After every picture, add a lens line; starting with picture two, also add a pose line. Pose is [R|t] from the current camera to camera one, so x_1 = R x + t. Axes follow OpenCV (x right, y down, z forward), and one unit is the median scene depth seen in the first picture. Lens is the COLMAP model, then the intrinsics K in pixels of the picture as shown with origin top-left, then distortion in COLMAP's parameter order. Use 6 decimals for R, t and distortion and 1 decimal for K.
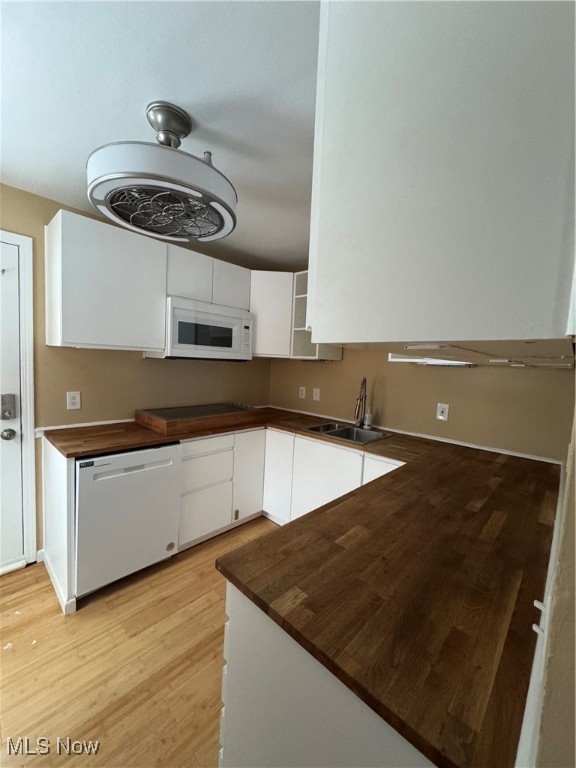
lens RADIAL K [[306.2, 0, 288.0], [0, 306.2, 384.0], [0, 0, 1]] dist [-0.000329, 0.000162]
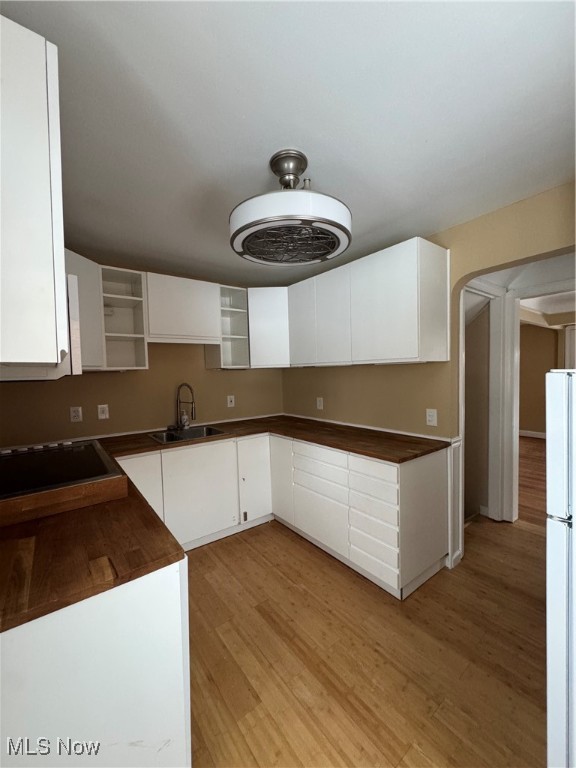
lens RADIAL K [[306.2, 0, 288.0], [0, 306.2, 384.0], [0, 0, 1]] dist [-0.000329, 0.000162]
pose [[0.152088, -0.090582, 0.984207, -1.302155], [0.102258, 0.991890, 0.075488, -0.107517], [-0.983063, 0.089162, 0.160117, 0.731530]]
